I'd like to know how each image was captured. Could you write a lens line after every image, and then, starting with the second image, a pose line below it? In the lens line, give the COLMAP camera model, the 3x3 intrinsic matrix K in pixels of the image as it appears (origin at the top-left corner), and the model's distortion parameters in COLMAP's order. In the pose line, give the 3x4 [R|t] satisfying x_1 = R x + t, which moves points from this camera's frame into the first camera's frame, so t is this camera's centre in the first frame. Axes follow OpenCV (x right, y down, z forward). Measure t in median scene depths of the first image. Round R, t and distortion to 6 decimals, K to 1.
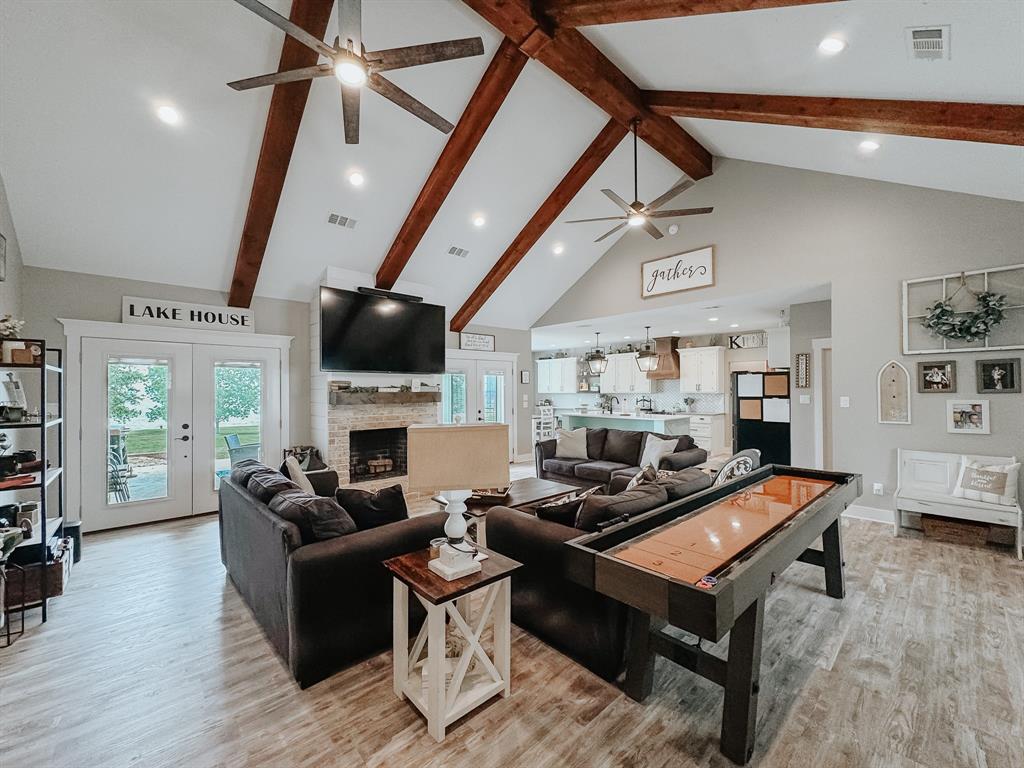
lens RADIAL K [[412.7, 0, 512.5], [0, 412.7, 390.2], [0, 0, 1]] dist [-0.003335, 0.001259]
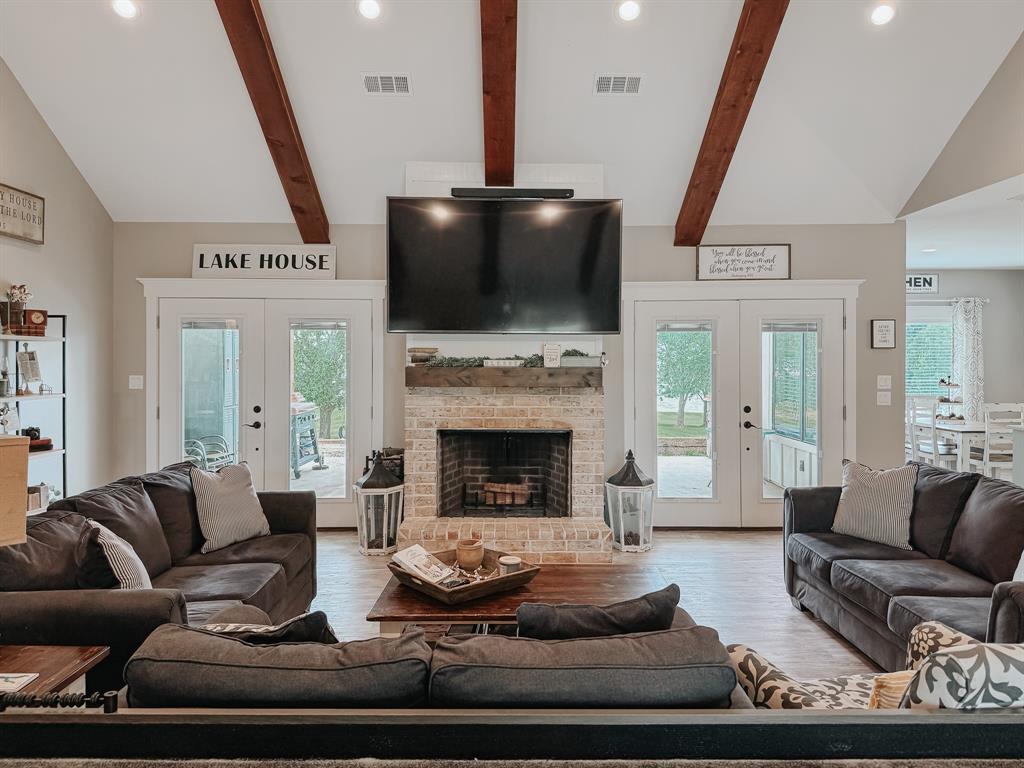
lens RADIAL K [[727.9, 0, 514.3], [0, 727.9, 380.3], [0, 0, 1]] dist [0.045744, -0.040181]
pose [[0.744474, 0.028219, -0.667055, 0.406882], [-0.005848, 0.999344, 0.035749, -0.013955], [0.667626, -0.022713, 0.744150, 0.282636]]
